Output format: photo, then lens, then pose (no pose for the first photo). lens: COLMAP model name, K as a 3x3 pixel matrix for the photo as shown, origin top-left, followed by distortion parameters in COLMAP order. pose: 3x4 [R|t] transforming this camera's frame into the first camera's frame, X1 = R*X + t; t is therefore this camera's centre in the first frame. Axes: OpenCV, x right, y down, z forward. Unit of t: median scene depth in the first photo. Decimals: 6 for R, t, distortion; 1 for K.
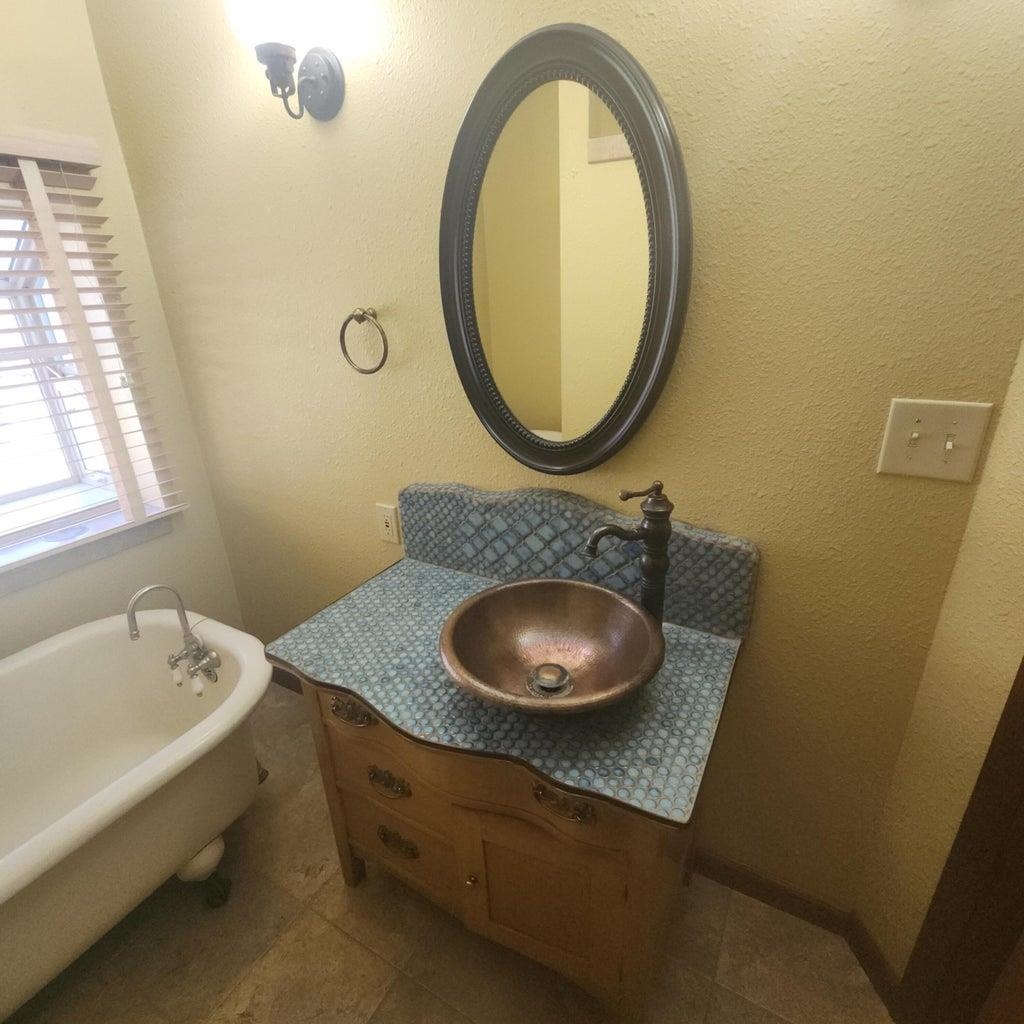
lens RADIAL K [[558.7, 0, 512.0], [0, 558.7, 512.0], [0, 0, 1]] dist [-0.000012, -0.000137]
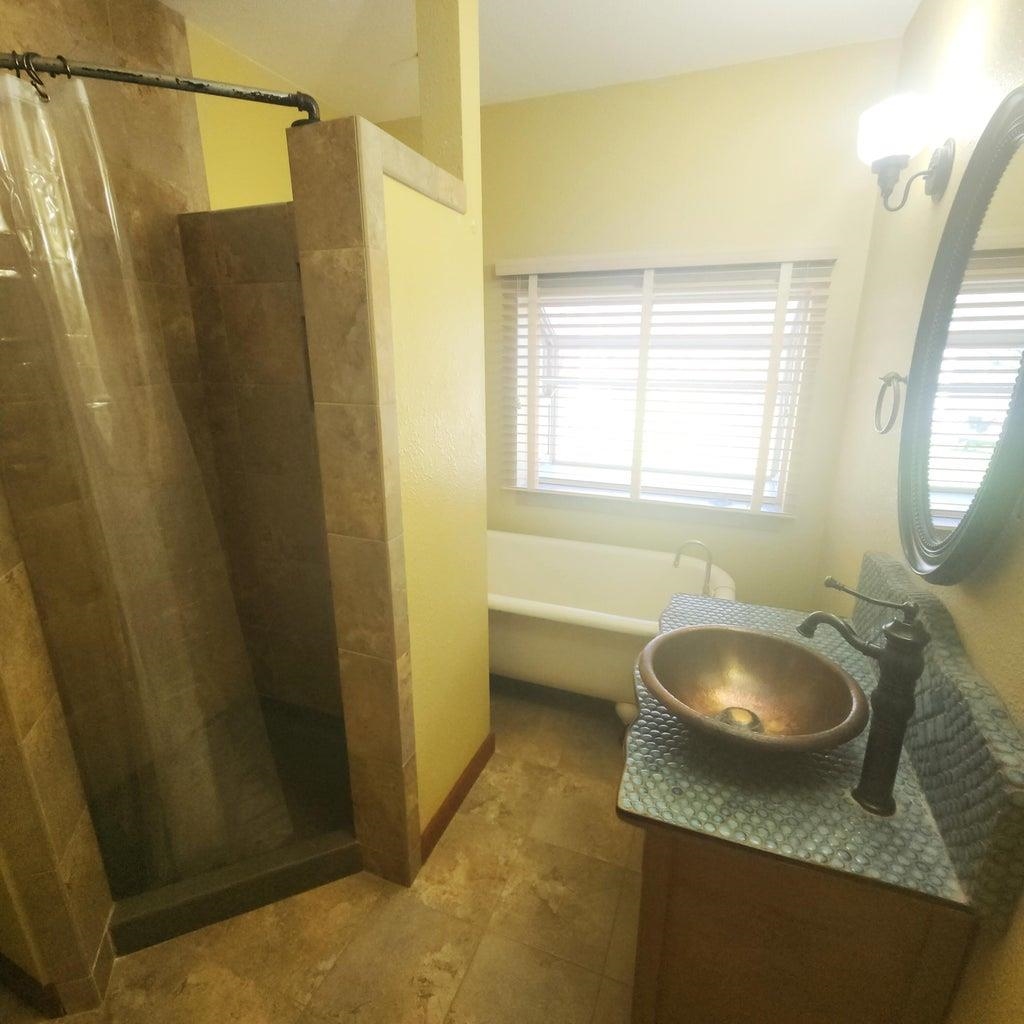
lens RADIAL K [[558.7, 0, 512.0], [0, 558.7, 512.0], [0, 0, 1]] dist [-0.000012, -0.000137]
pose [[0.138246, 0.315270, -0.938879, 0.618570], [-0.390834, 0.888412, 0.240775, -0.095670], [0.910020, 0.333659, 0.246038, 0.160183]]
